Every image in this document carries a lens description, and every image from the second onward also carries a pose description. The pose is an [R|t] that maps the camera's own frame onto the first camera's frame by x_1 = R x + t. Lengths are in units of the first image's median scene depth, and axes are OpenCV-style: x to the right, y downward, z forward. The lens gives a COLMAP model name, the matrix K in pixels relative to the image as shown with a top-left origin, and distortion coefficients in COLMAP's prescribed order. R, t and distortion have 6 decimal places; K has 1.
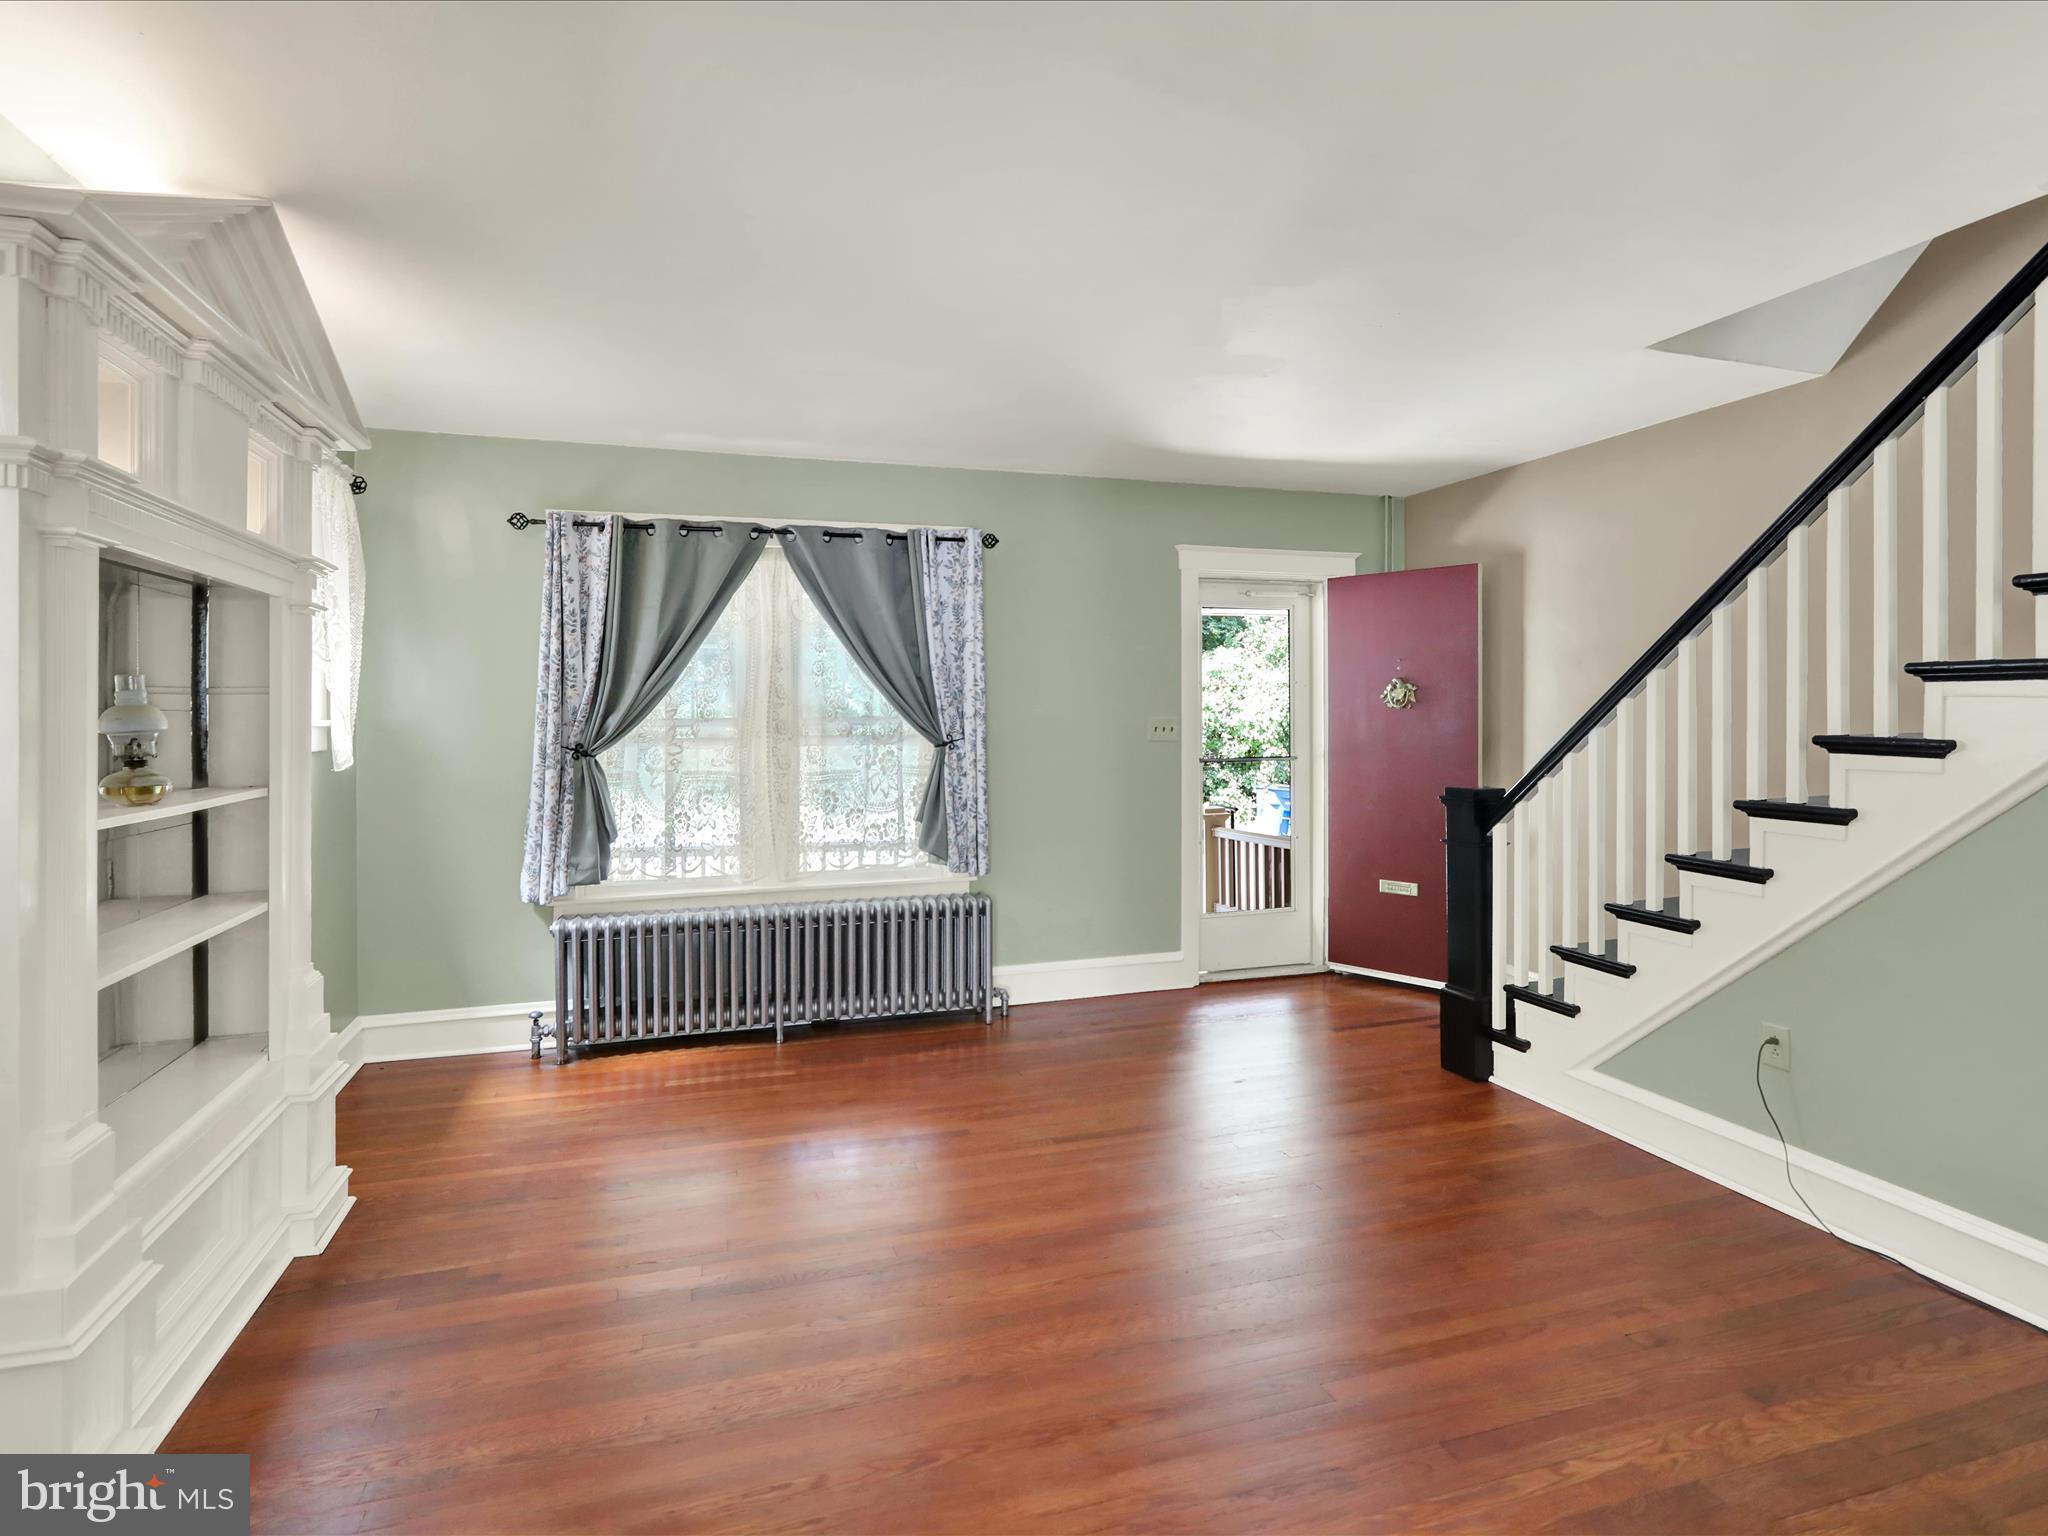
lens RADIAL K [[1064.6, 0, 1002.9], [0, 1064.6, 715.7], [0, 0, 1]] dist [-0.000114, 0.000181]
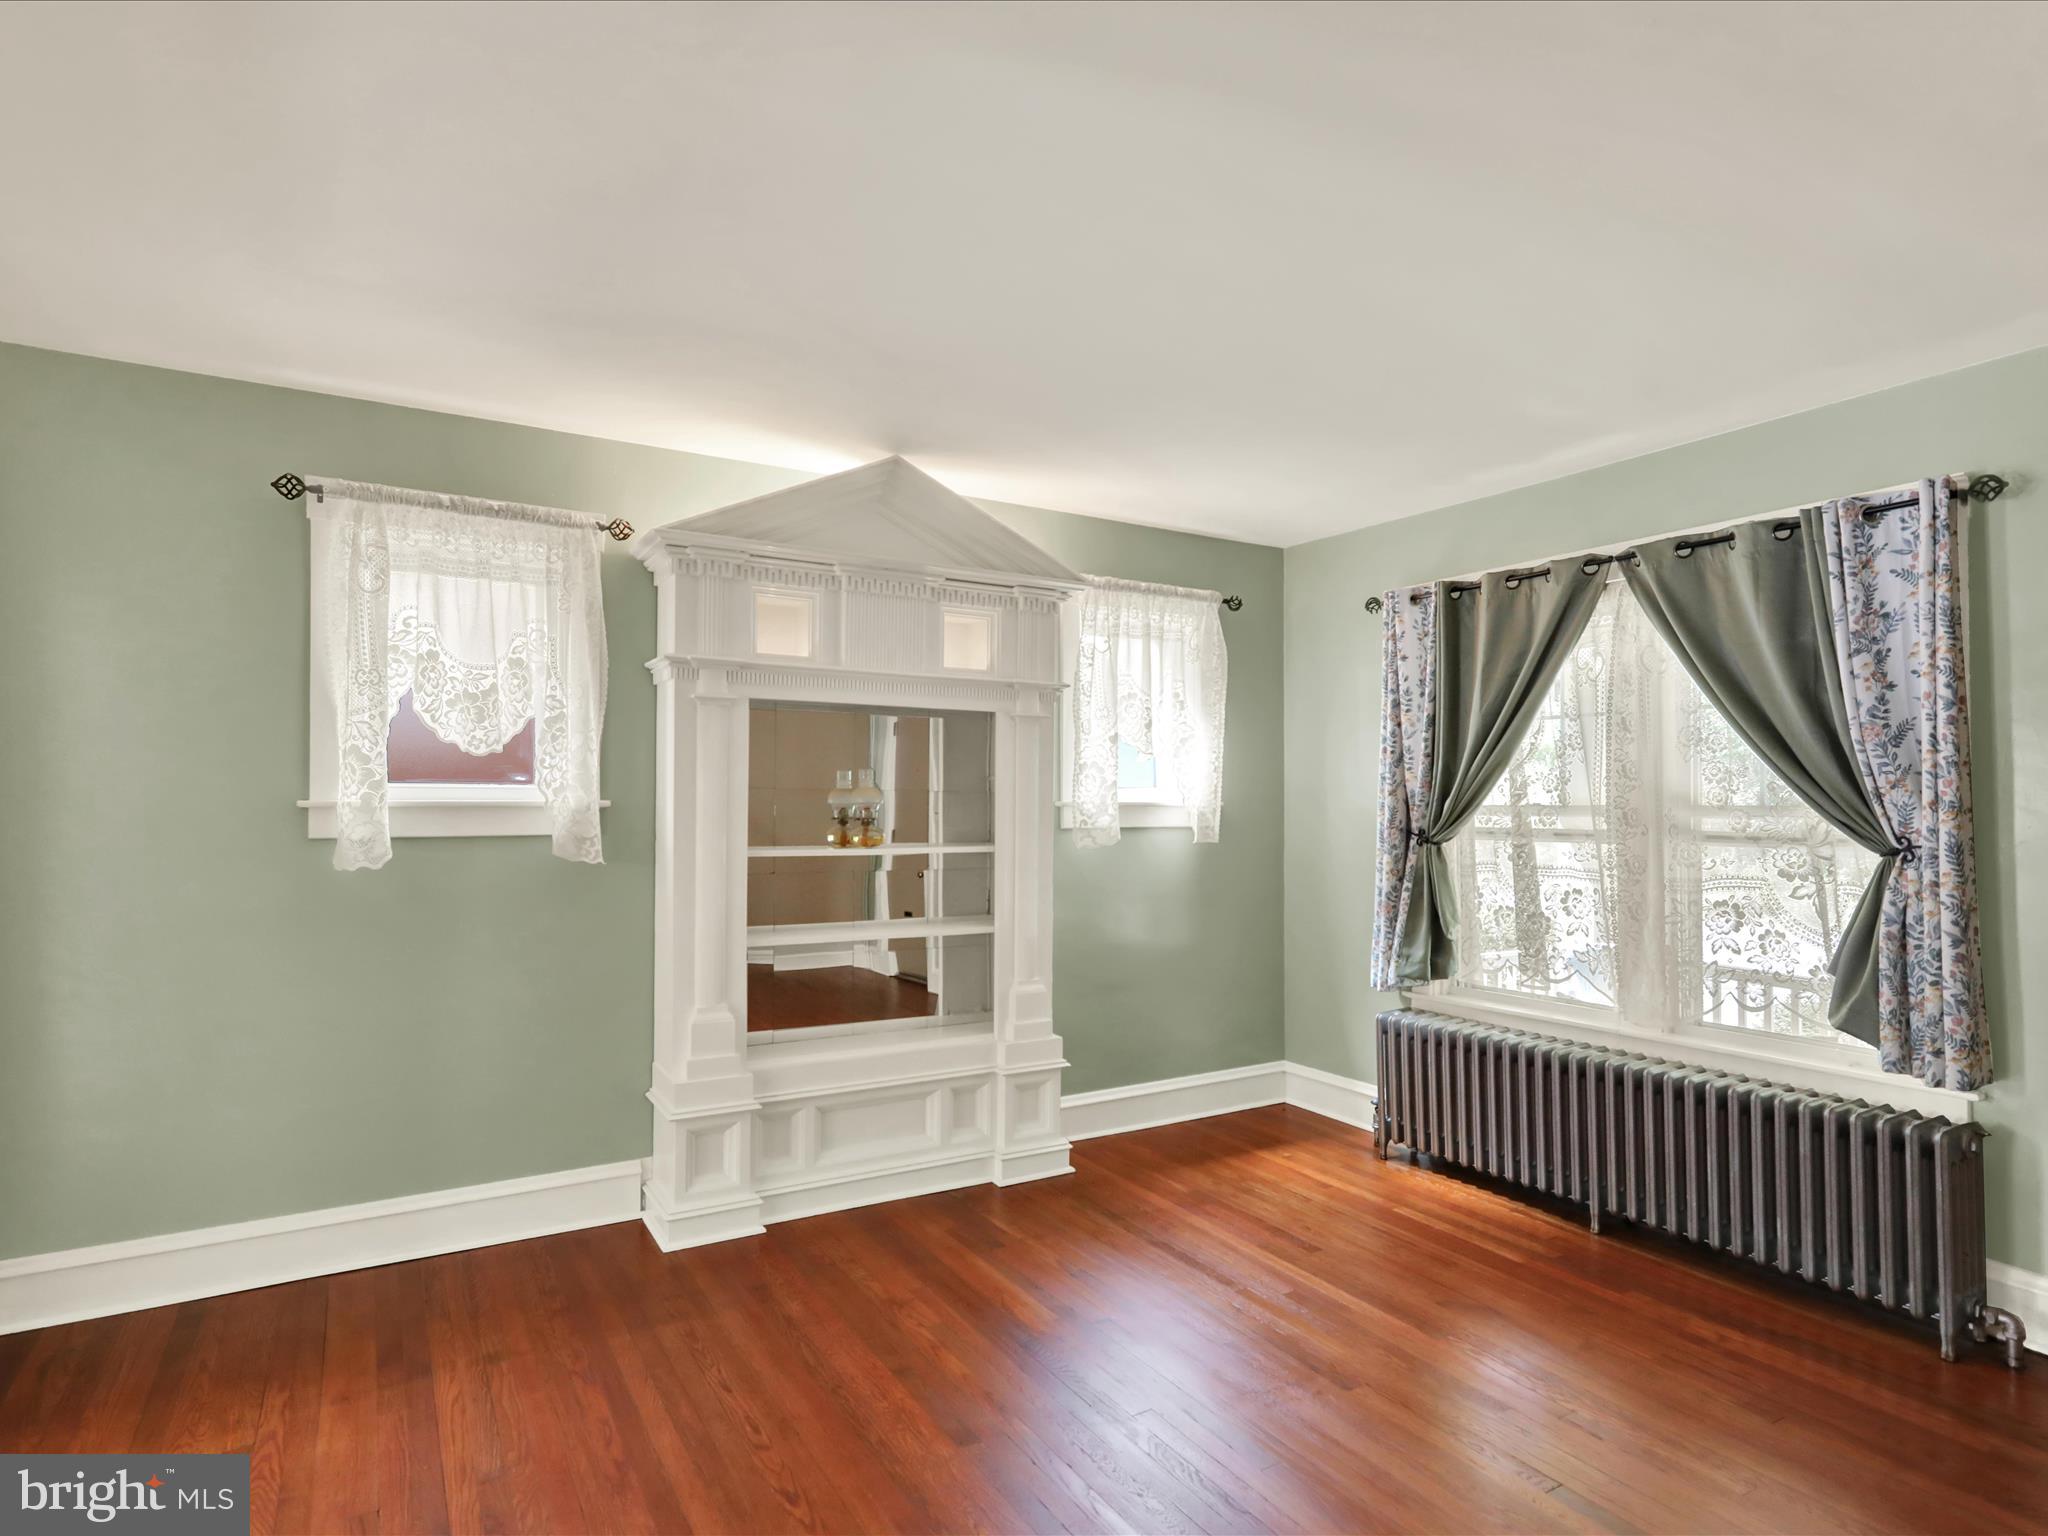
lens RADIAL K [[1109.5, 0, 1028.0], [0, 1109.5, 791.4], [0, 0, 1]] dist [-0.001471, 0.000245]
pose [[0.246531, 0.000084, -0.969135, 0.451517], [-0.008264, 0.999964, -0.002016, -0.002452], [0.969100, 0.008506, 0.246523, 0.404367]]
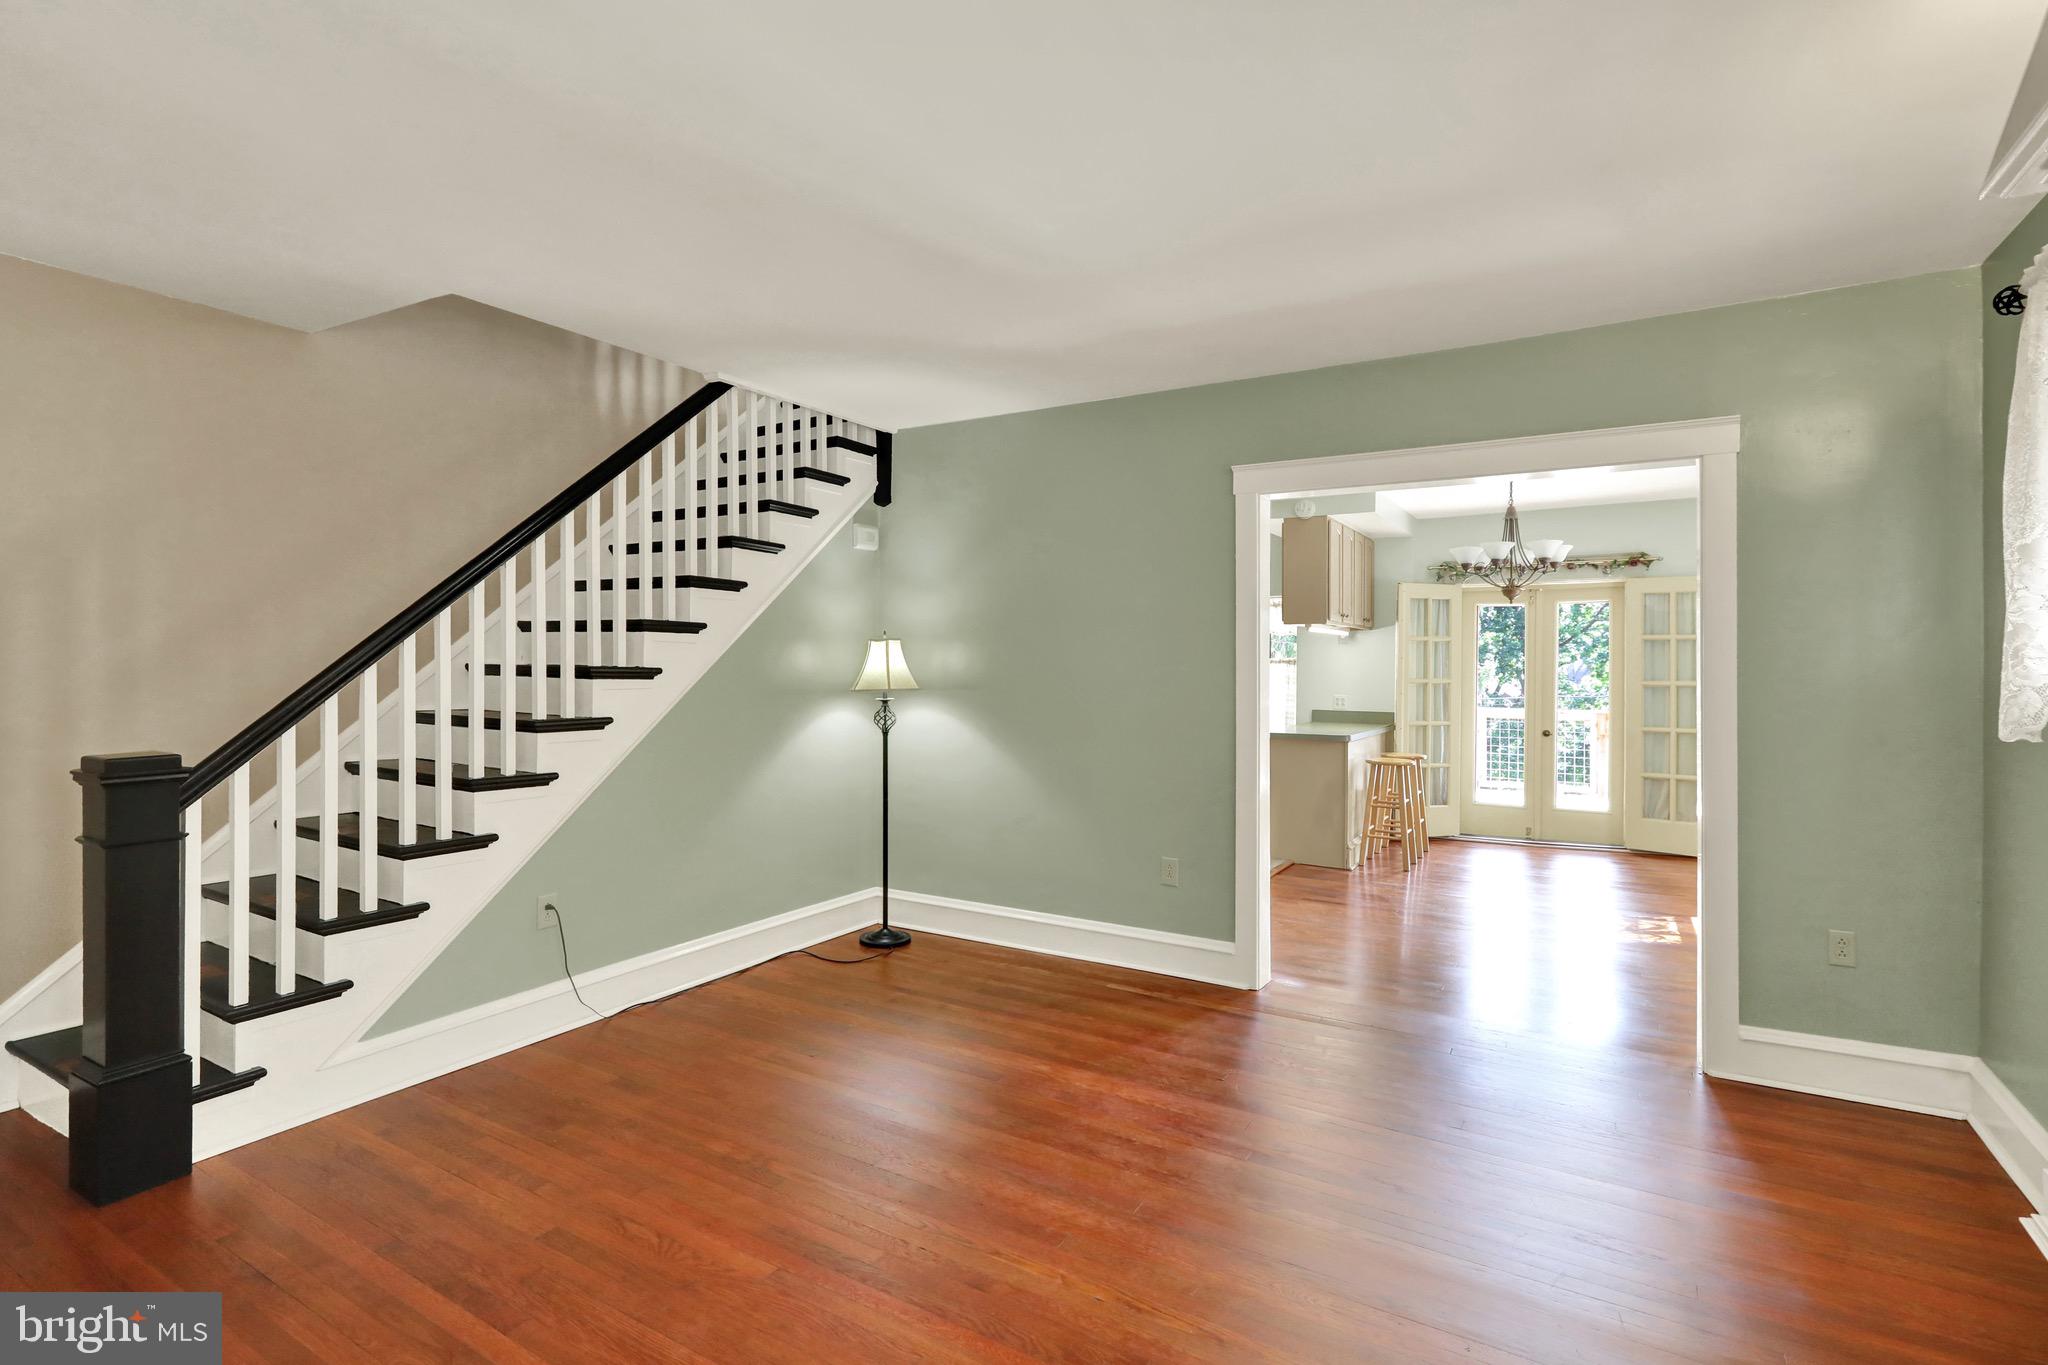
lens RADIAL K [[984.1, 0, 1015.6], [0, 984.1, 661.0], [0, 0, 1]] dist [-0.000463, -0.000097]
pose [[-0.669455, 0.002735, 0.742847, -0.333786], [-0.001338, 0.999987, -0.004888, 0.010525], [-0.742851, -0.004266, -0.669443, 0.876541]]
